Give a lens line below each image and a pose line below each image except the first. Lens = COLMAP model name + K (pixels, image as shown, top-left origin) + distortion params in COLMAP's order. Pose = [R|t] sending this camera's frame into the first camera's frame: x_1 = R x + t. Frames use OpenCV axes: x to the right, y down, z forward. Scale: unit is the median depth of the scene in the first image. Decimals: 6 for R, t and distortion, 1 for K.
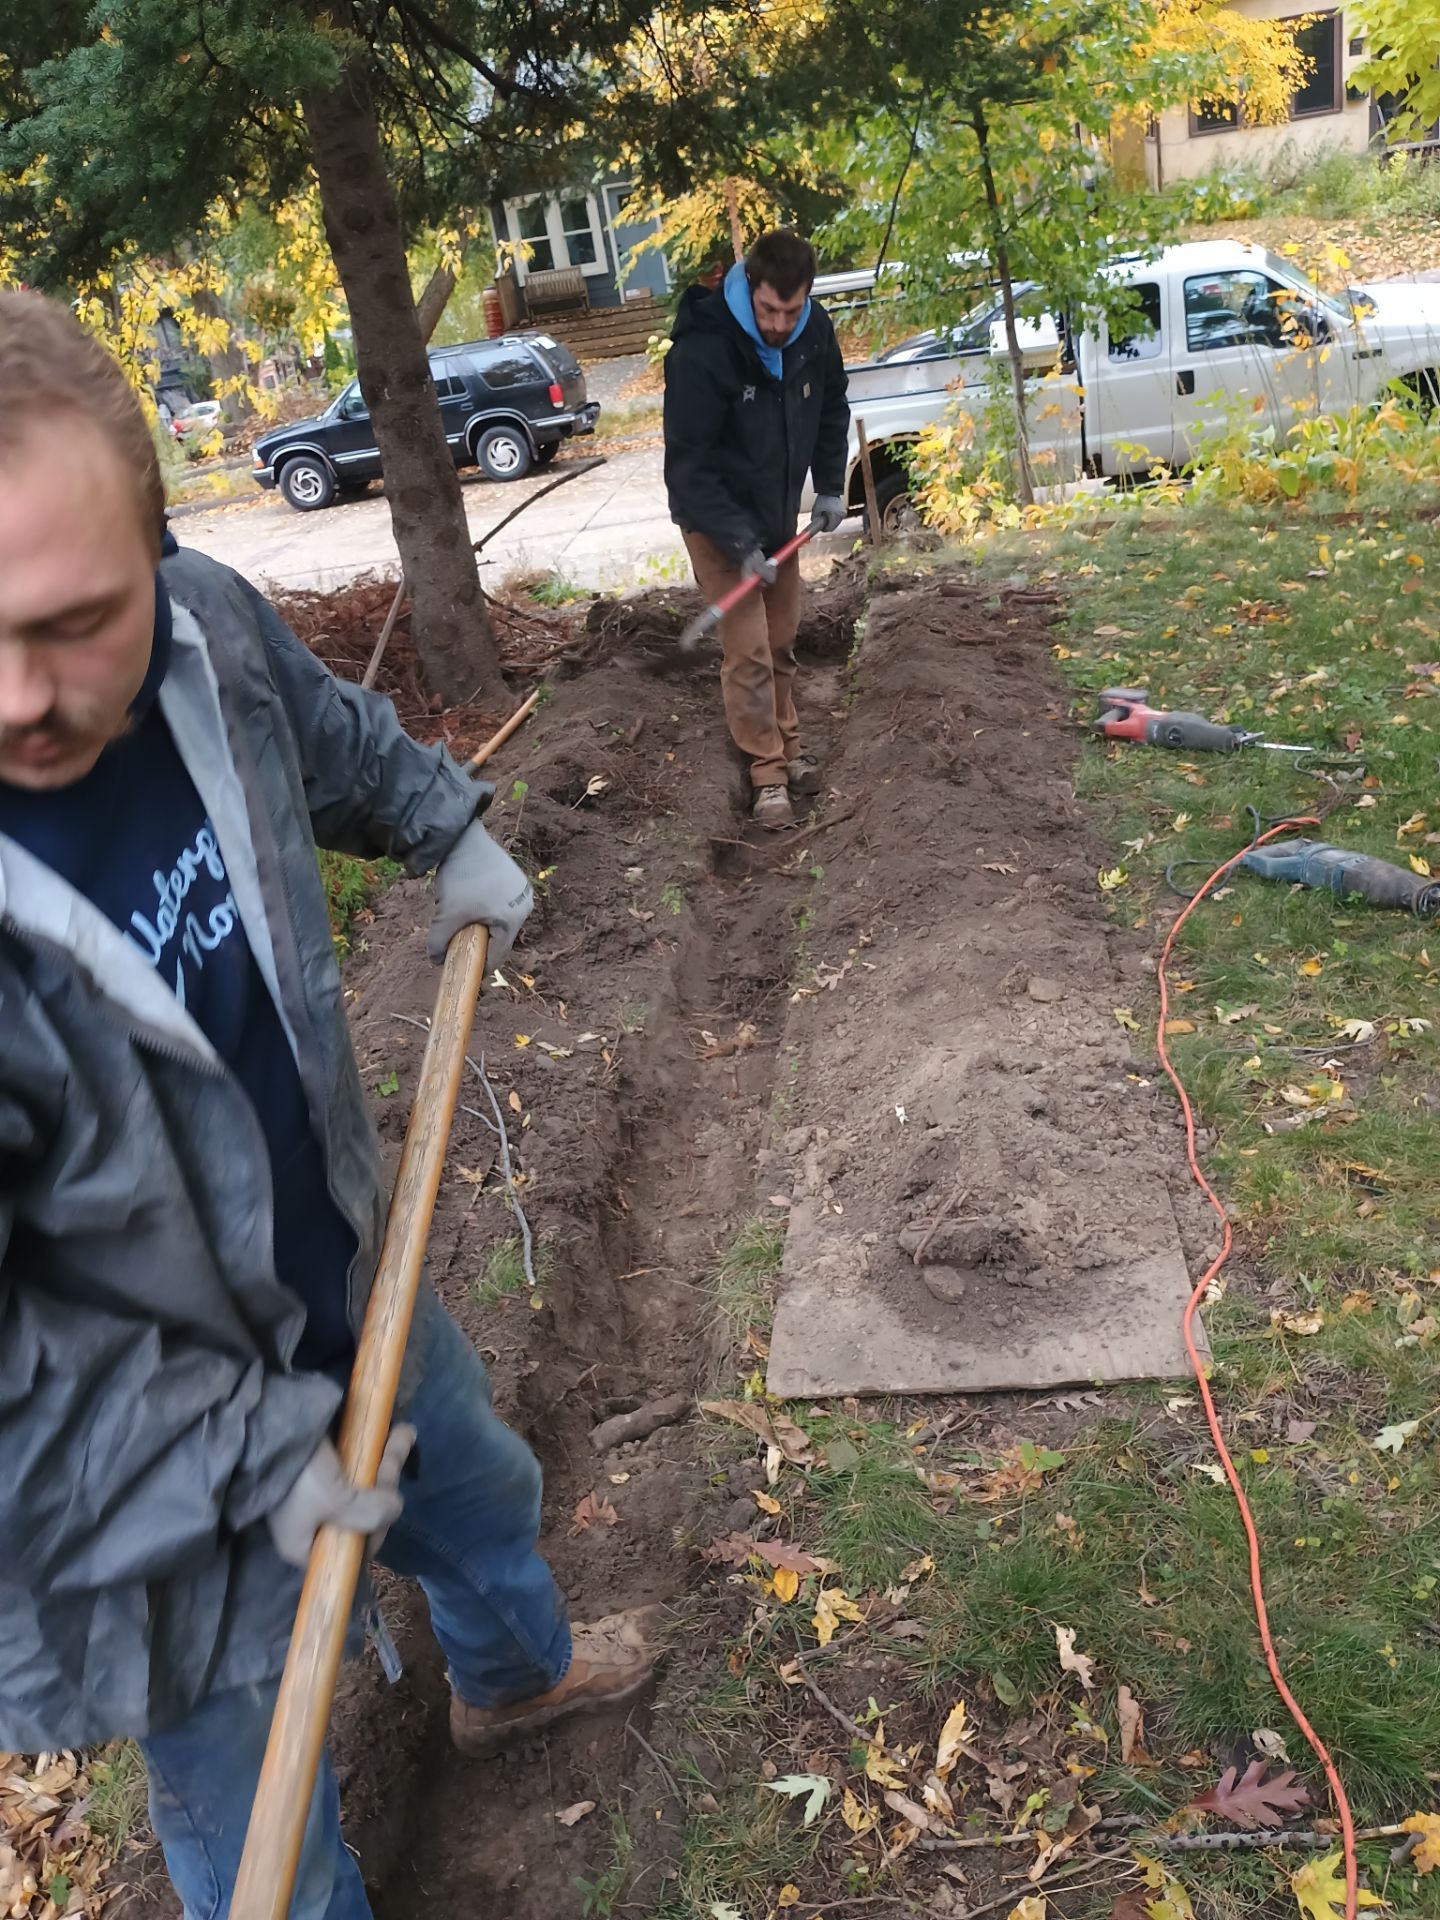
lens RADIAL K [[1642.1, 0, 763.7], [0, 1642.1, 942.1], [0, 0, 1]] dist [0.068791, -0.077852]
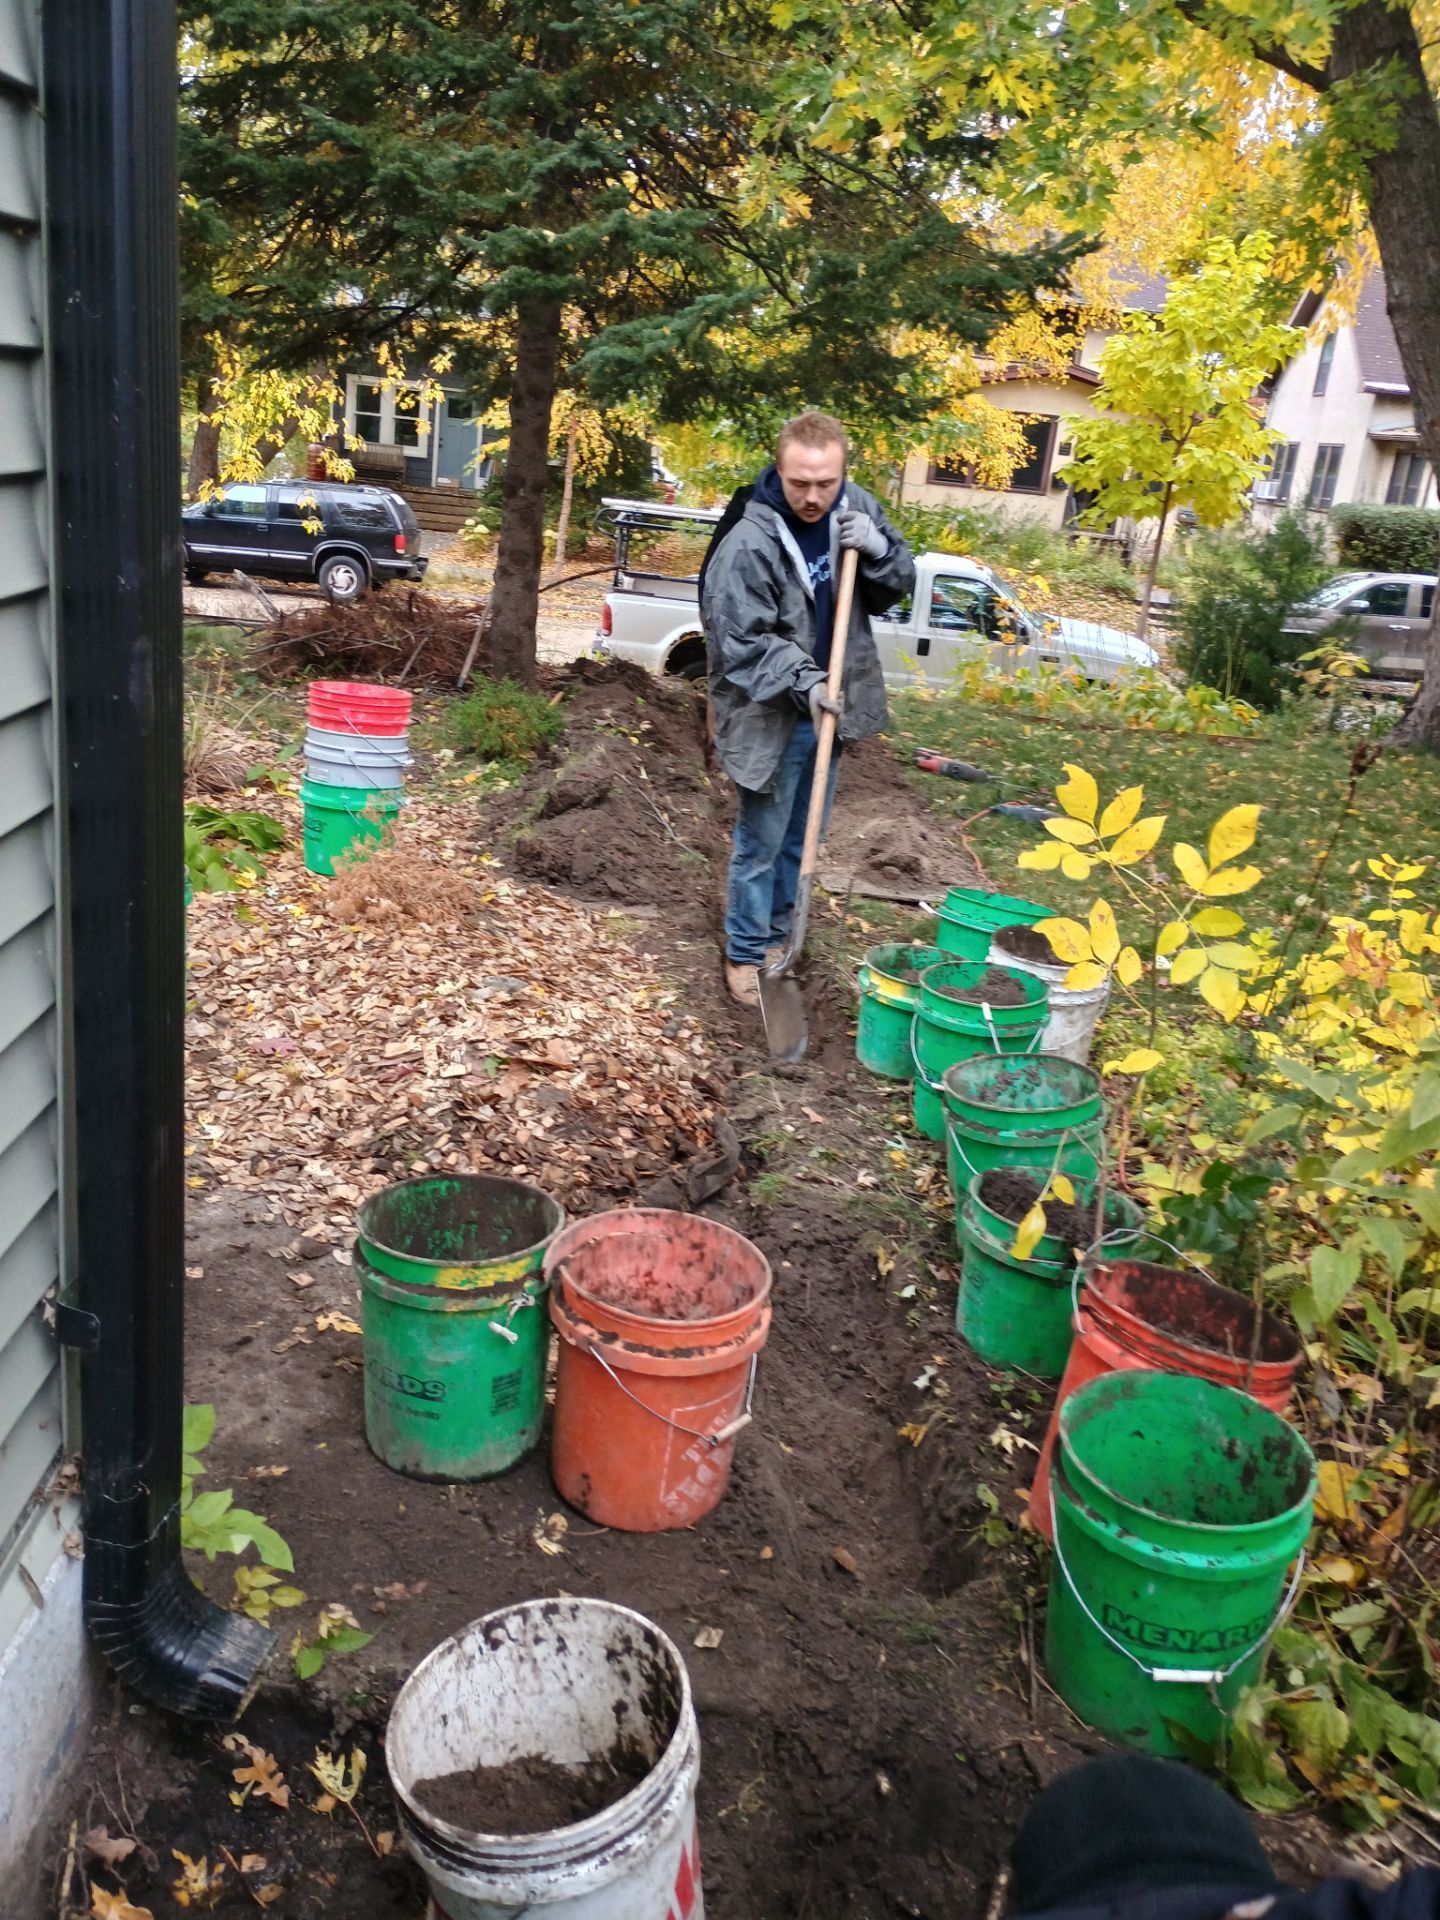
lens RADIAL K [[1642.1, 0, 711.6], [0, 1642.1, 971.5], [0, 0, 1]] dist [0.068791, -0.077852]
pose [[0.961449, 0.203742, 0.184677, -0.157826], [-0.180037, 0.974031, -0.137293, 0.202797], [-0.207854, 0.098751, 0.973162, -0.368478]]
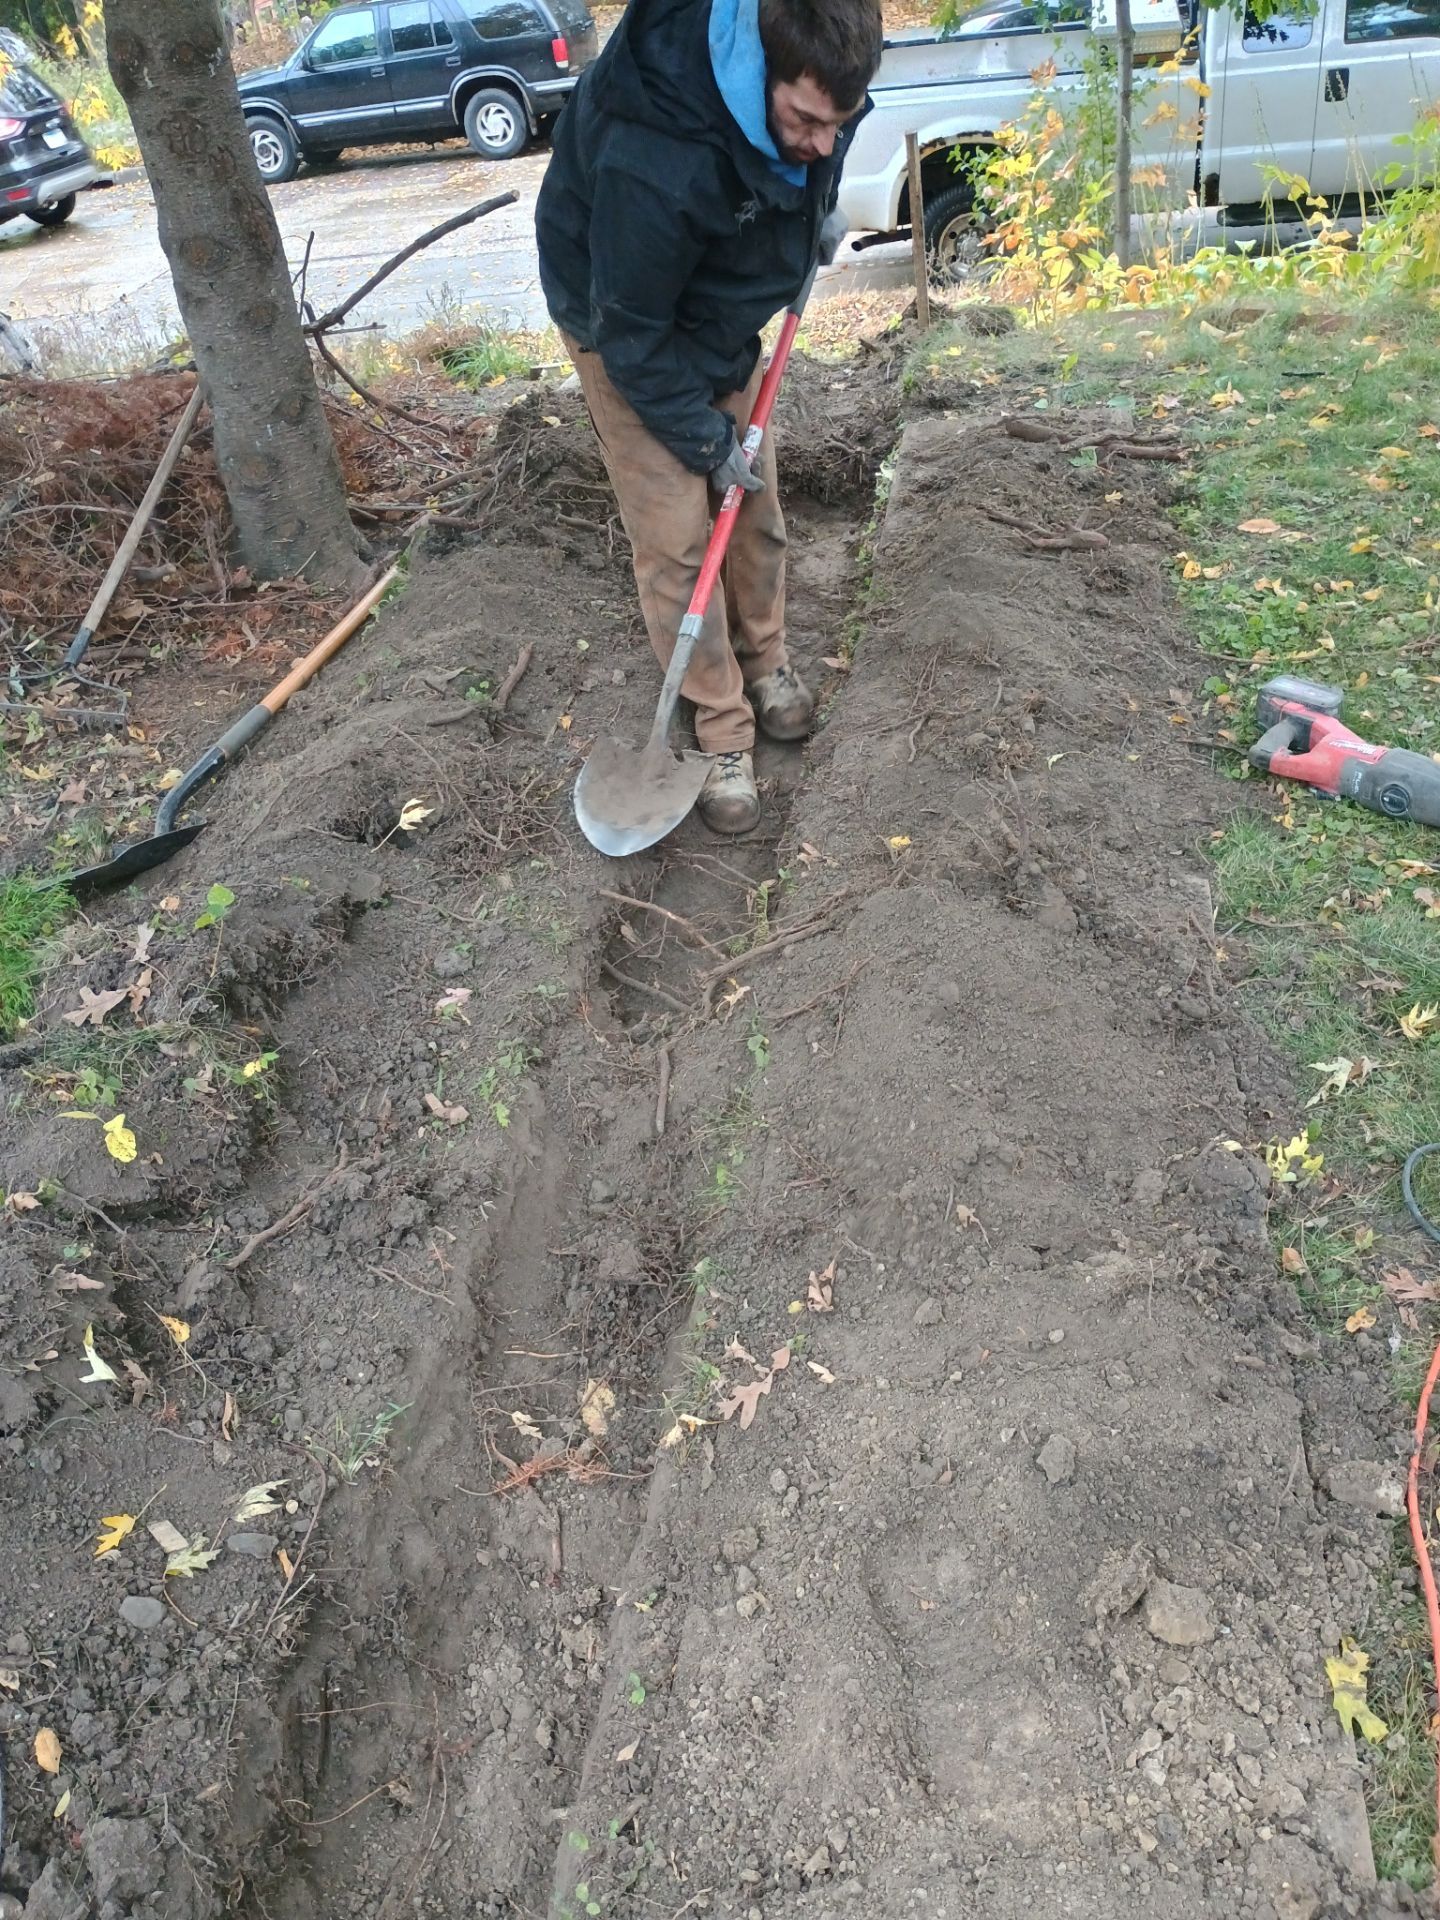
lens RADIAL K [[1642.1, 0, 747.9], [0, 1642.1, 963.2], [0, 0, 1]] dist [0.068791, -0.077852]
pose [[0.998191, 0.058562, -0.013629, 0.017381], [-0.055122, 0.981822, 0.181624, -0.086782], [0.024017, -0.180544, 0.983274, 0.218579]]
